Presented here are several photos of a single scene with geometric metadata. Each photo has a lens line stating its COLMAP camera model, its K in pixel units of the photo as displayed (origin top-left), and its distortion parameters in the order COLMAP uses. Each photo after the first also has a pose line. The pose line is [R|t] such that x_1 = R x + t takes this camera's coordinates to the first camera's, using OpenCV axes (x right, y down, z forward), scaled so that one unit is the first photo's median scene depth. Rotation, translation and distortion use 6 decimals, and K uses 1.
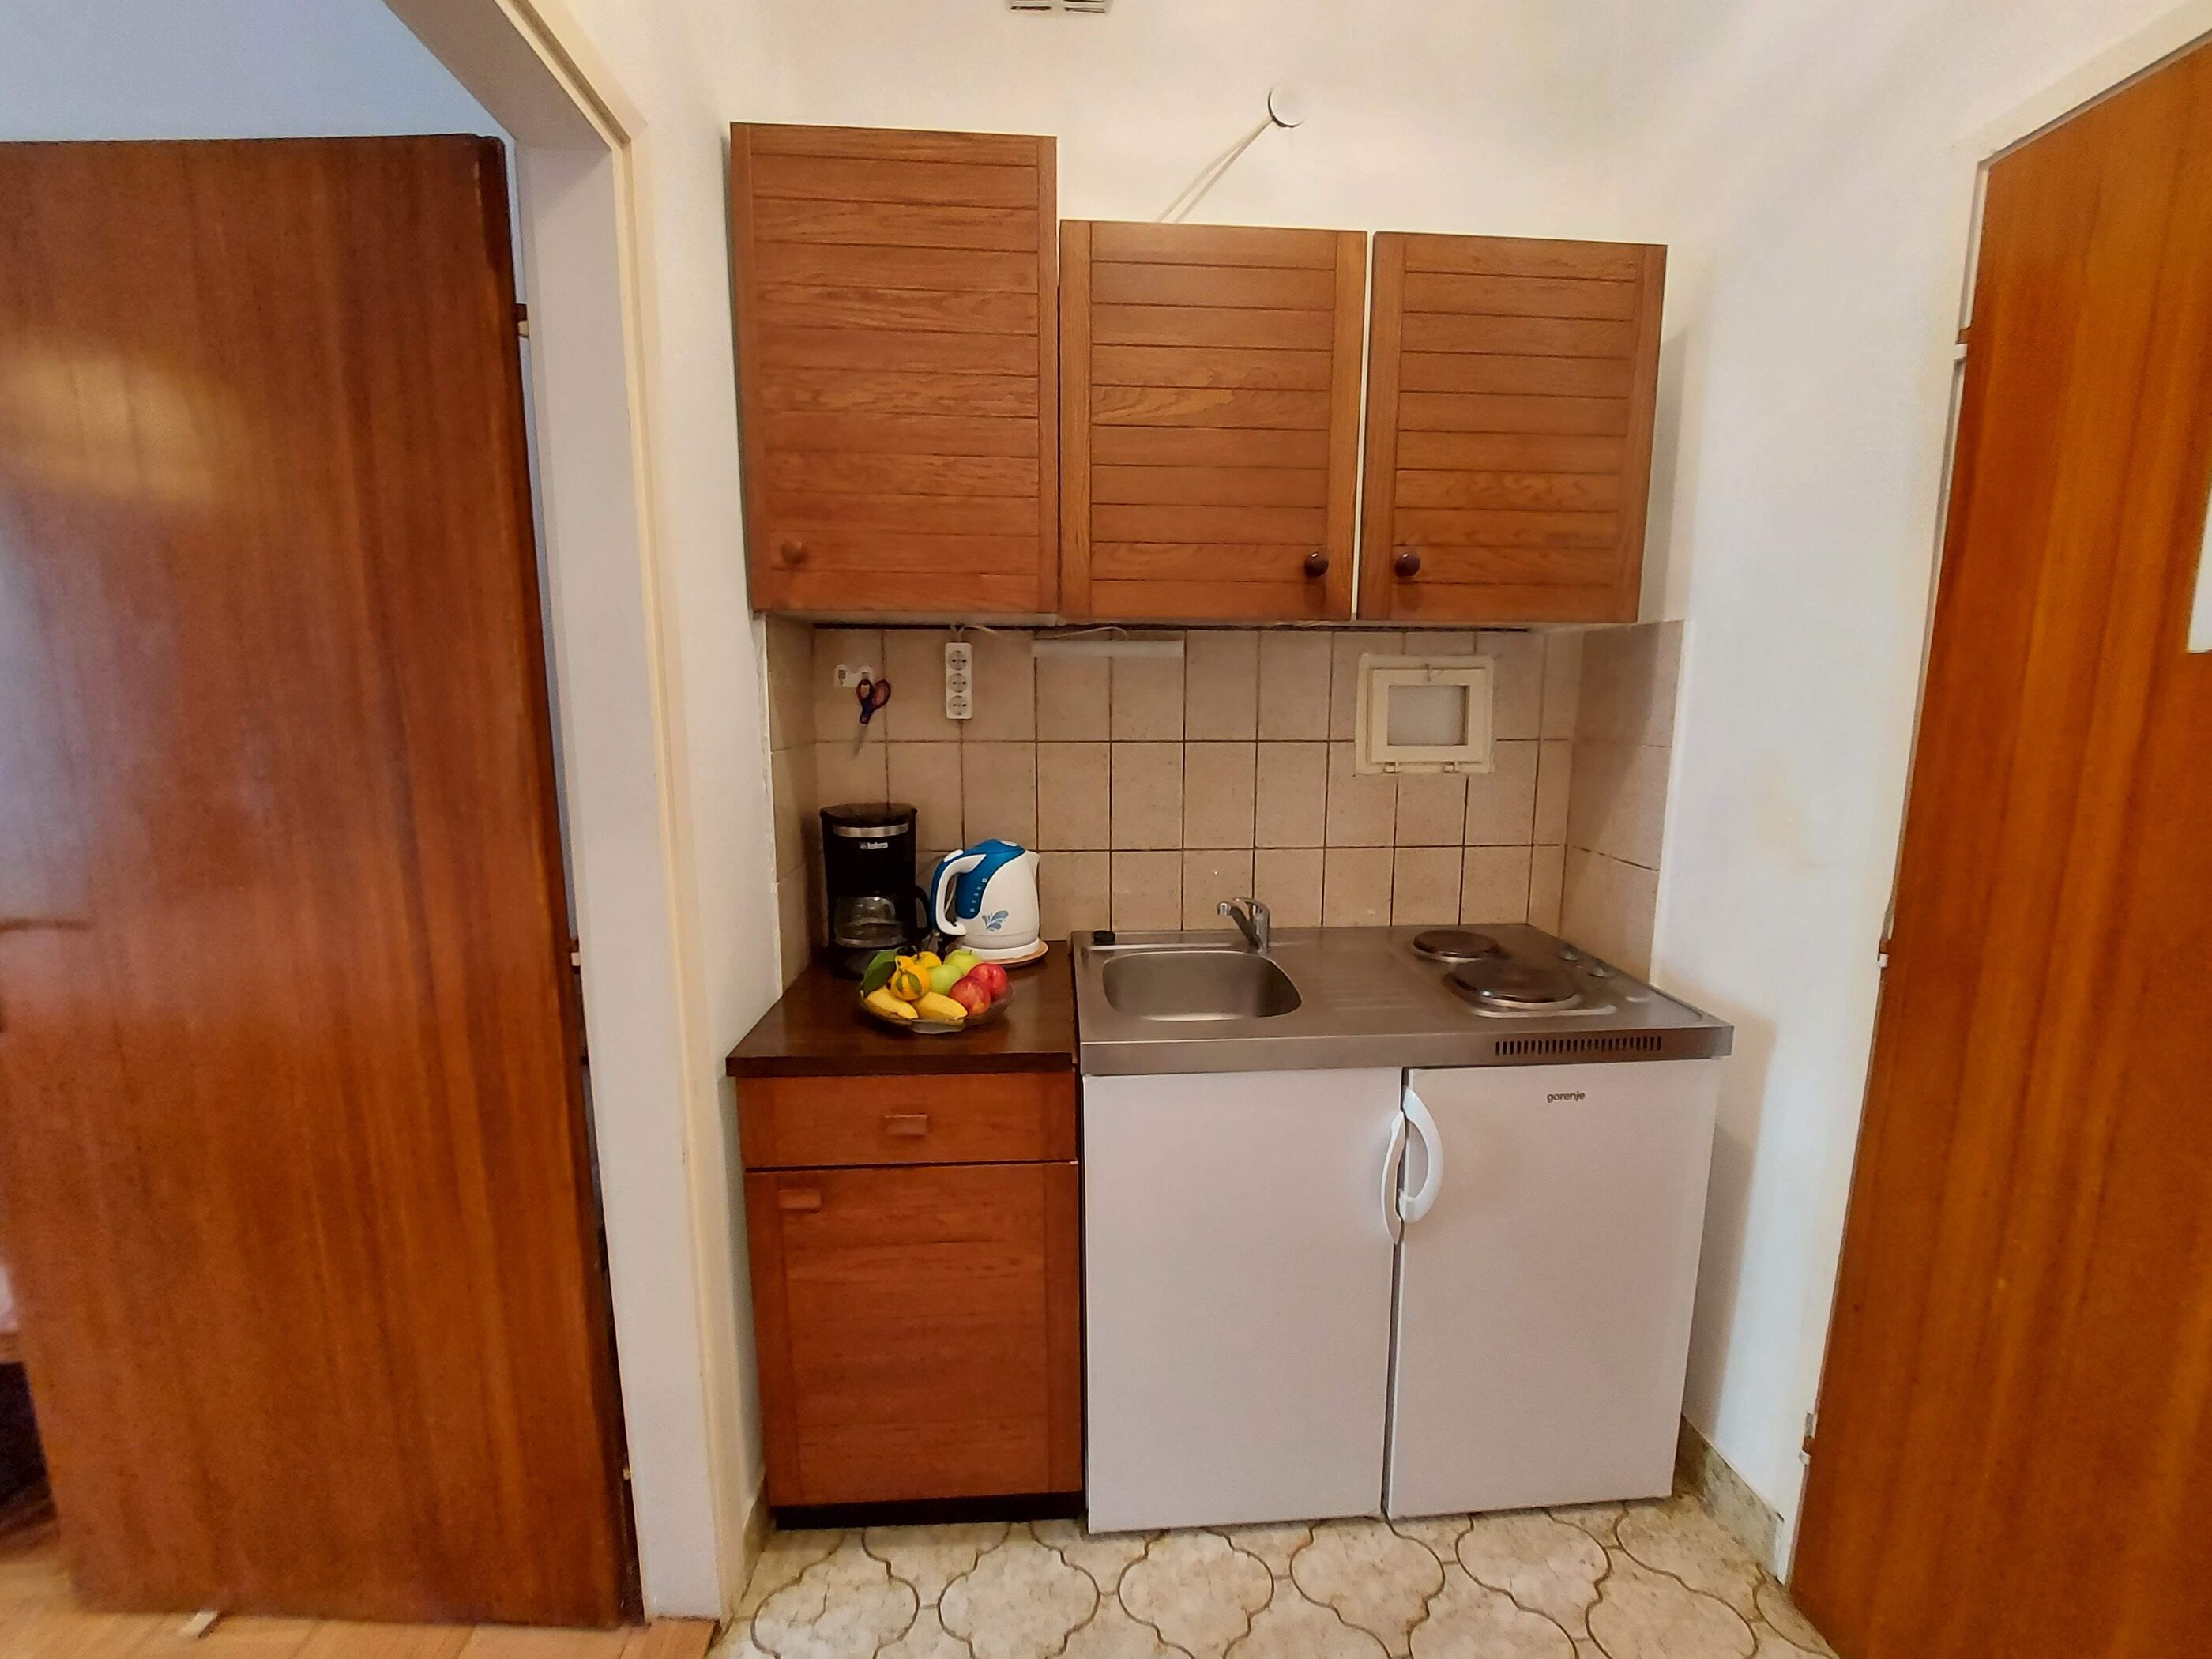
lens RADIAL K [[901.8, 0, 1103.3], [0, 901.8, 834.0], [0, 0, 1]] dist [-0.013010, -0.000030]
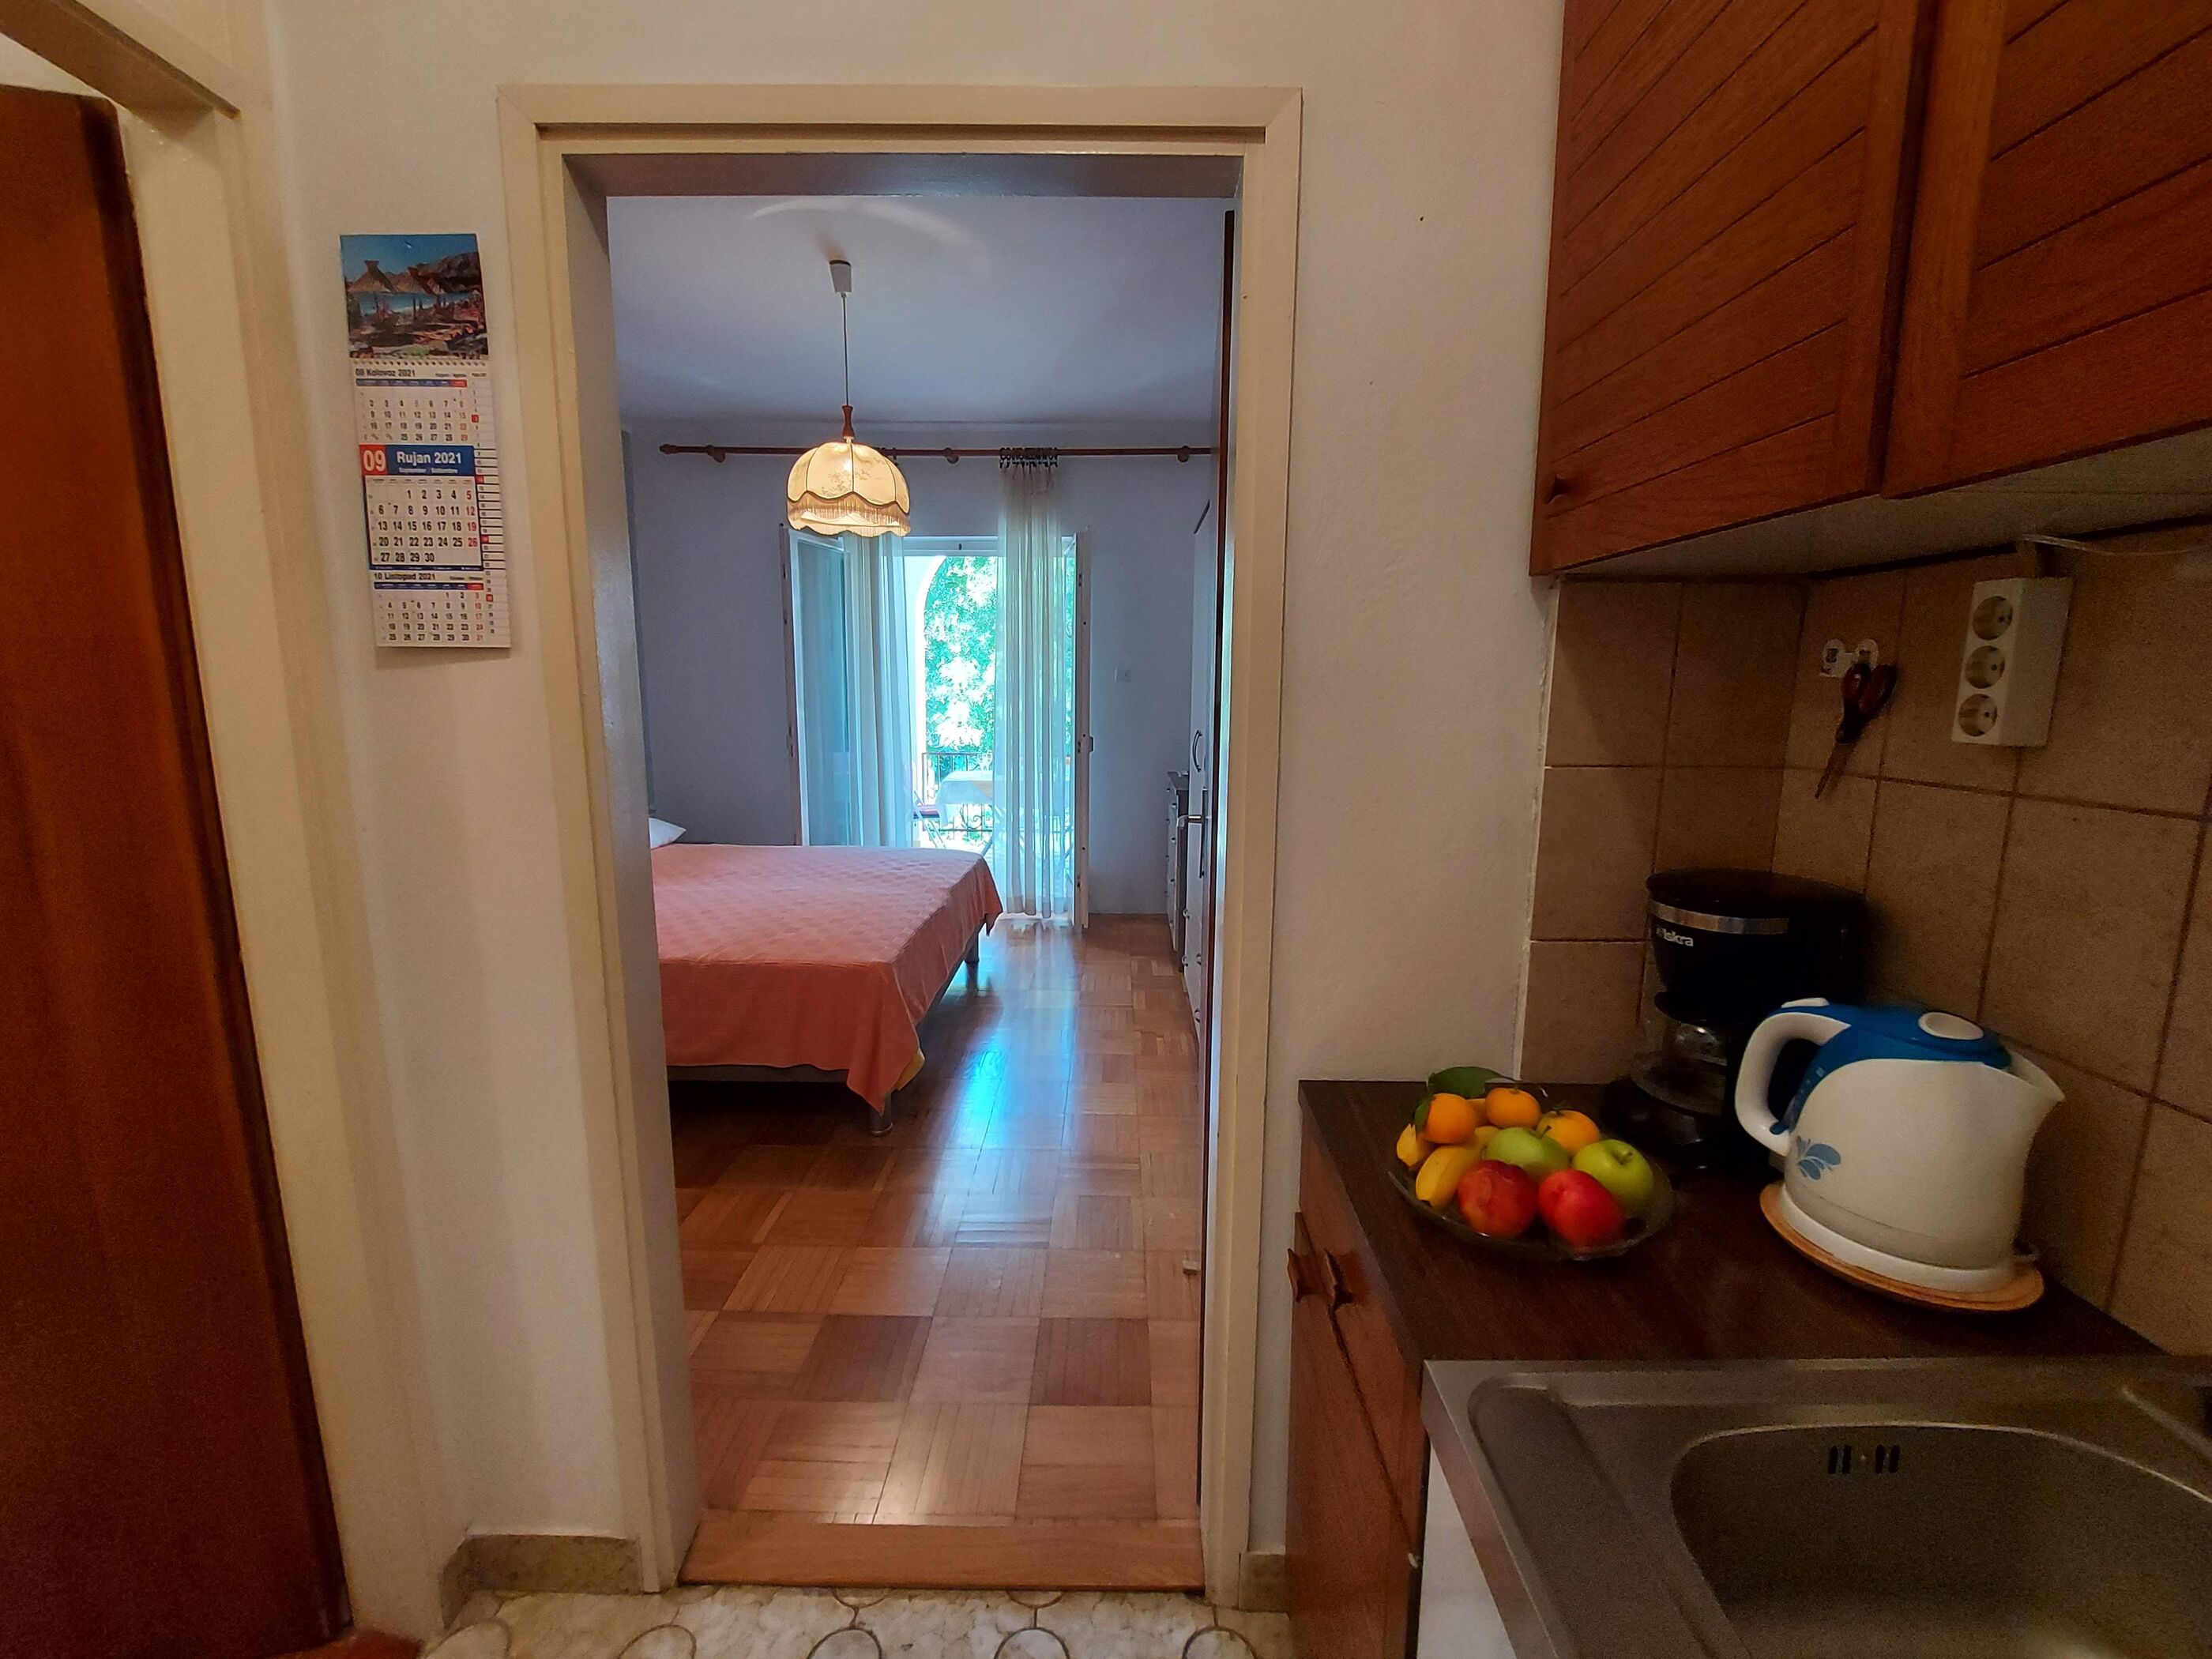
lens RADIAL K [[889.5, 0, 1097.9], [0, 889.5, 823.2], [0, 0, 1]] dist [-0.013868, -0.000033]
pose [[-0.090015, 0.148844, -0.984755, 0.367907], [-0.156600, 0.974354, 0.161586, -0.099377], [0.983552, 0.168758, -0.064397, 0.653051]]
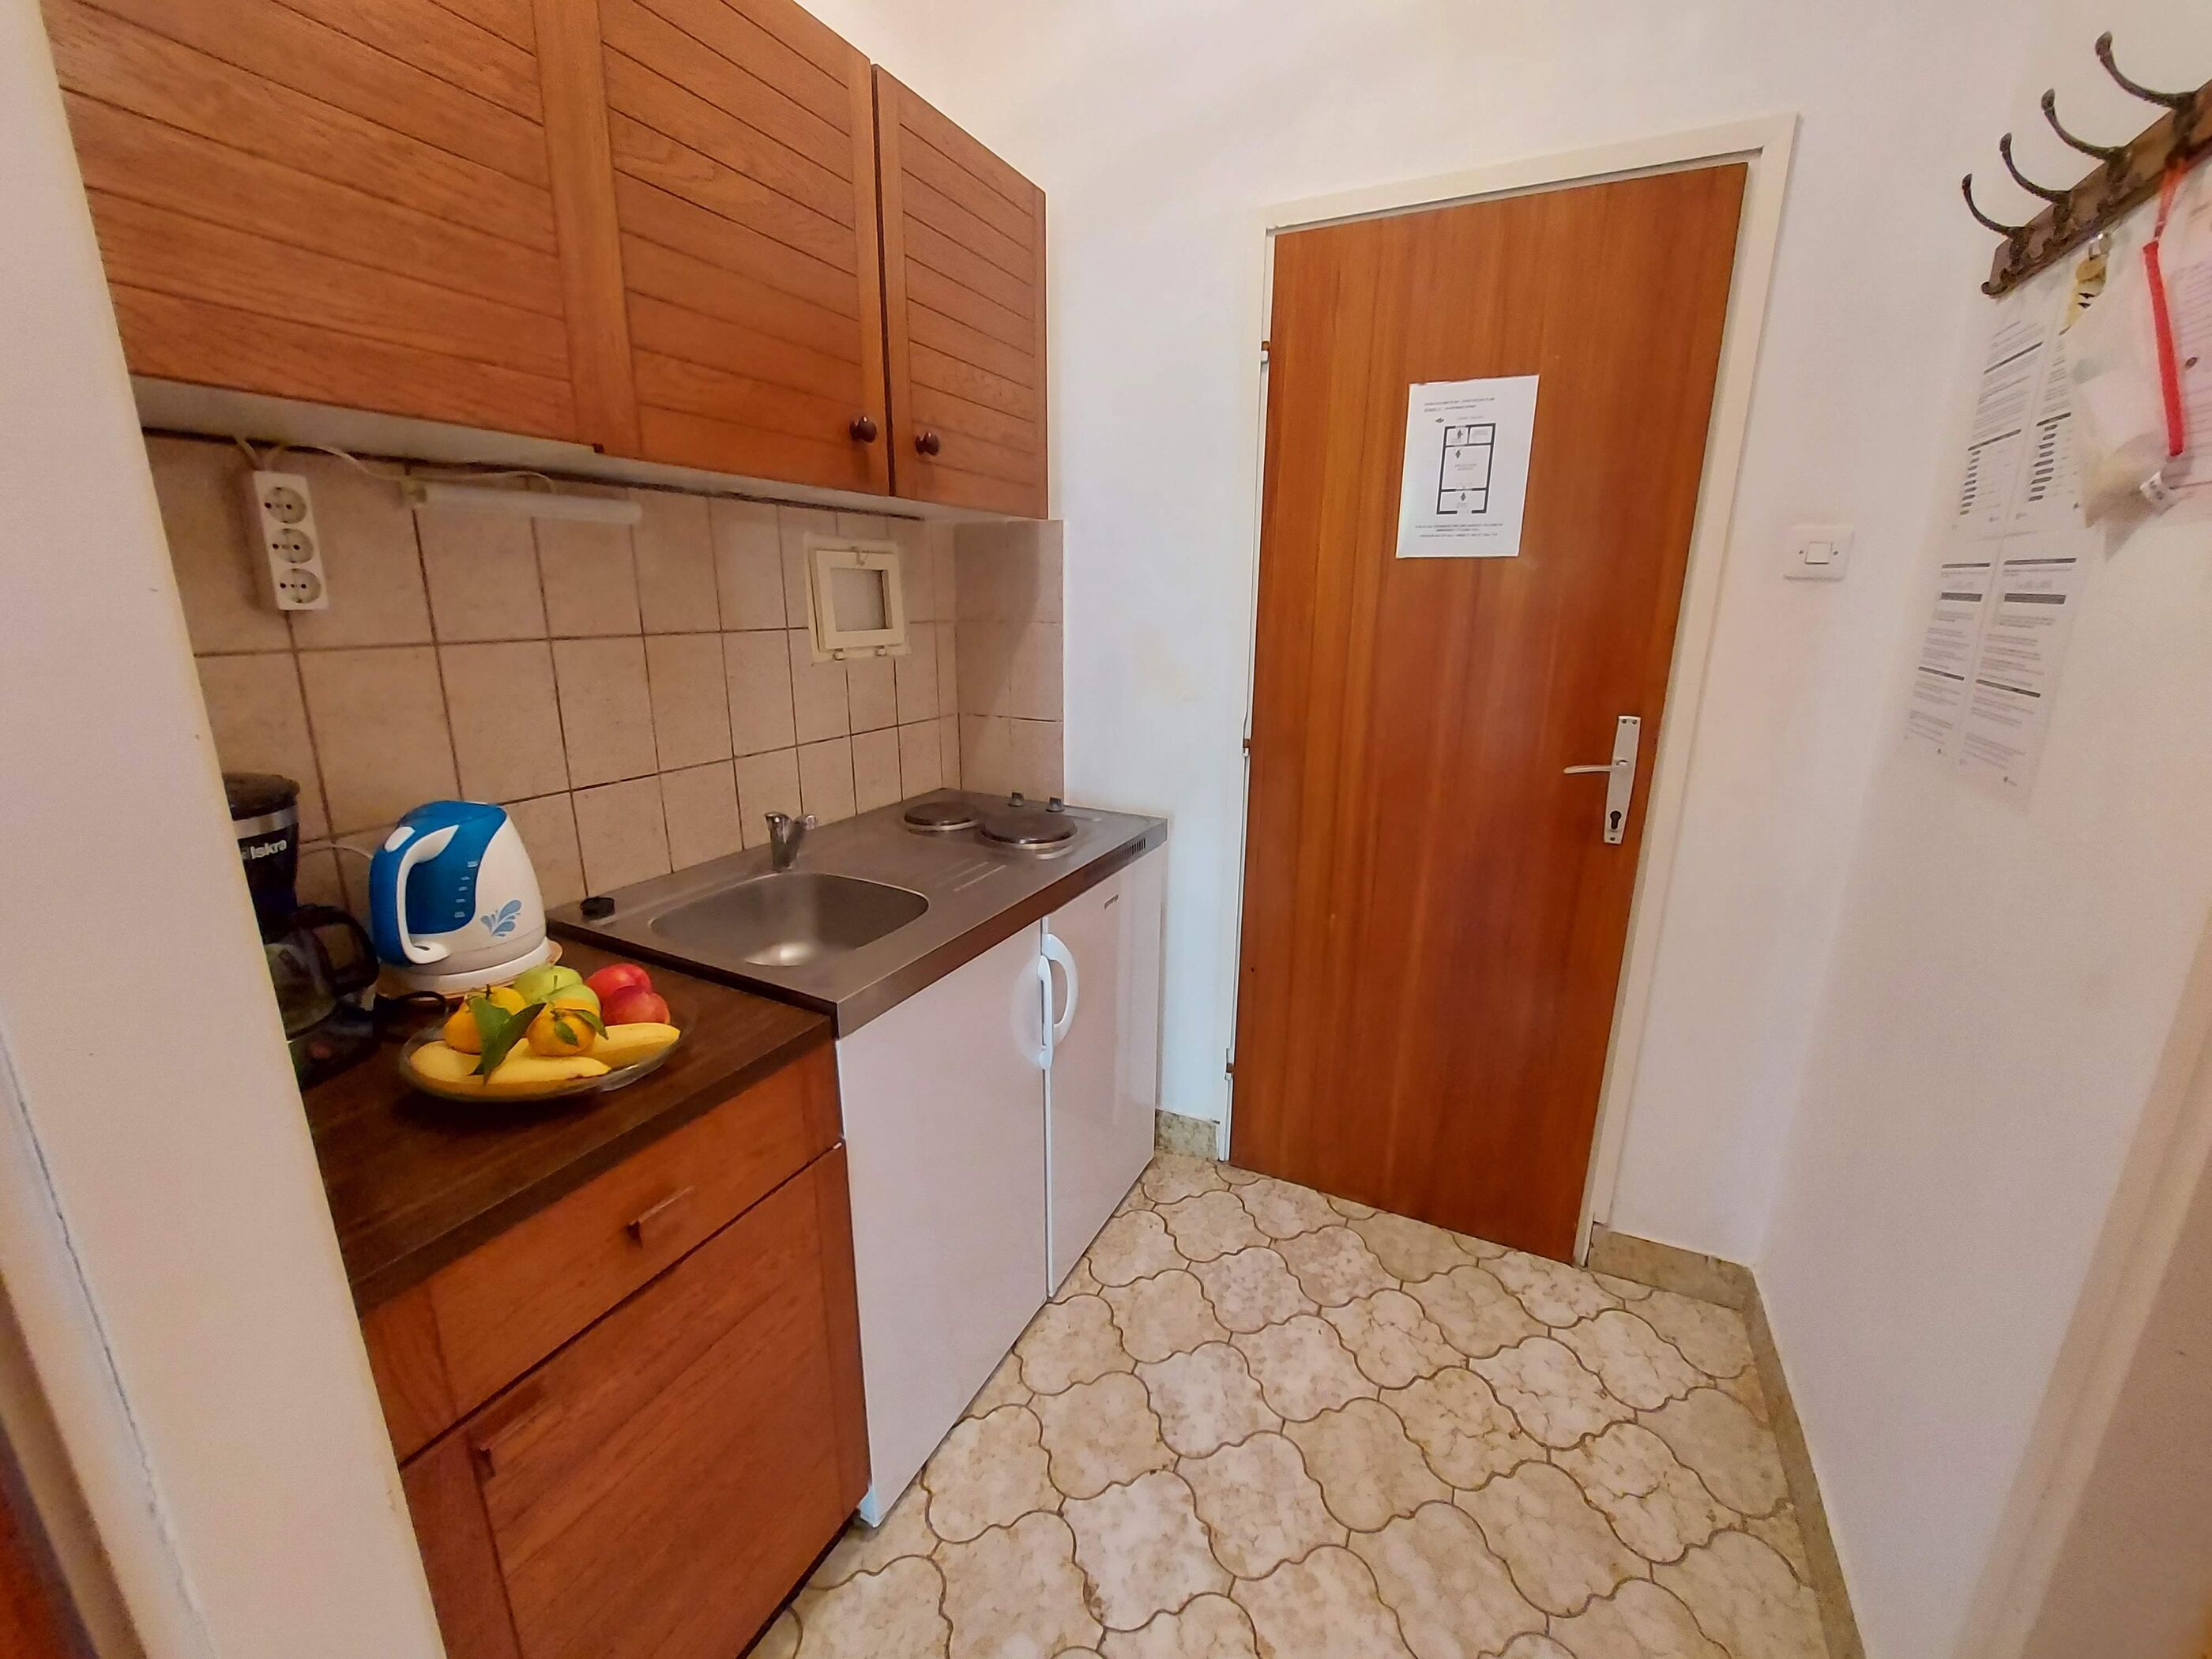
lens RADIAL K [[889.5, 0, 1097.9], [0, 889.5, 823.2], [0, 0, 1]] dist [-0.013868, -0.000033]
pose [[0.503880, -0.213707, 0.836920, -0.446869], [0.125409, 0.976744, 0.173907, -0.031631], [-0.854621, 0.017329, 0.518962, 0.307119]]
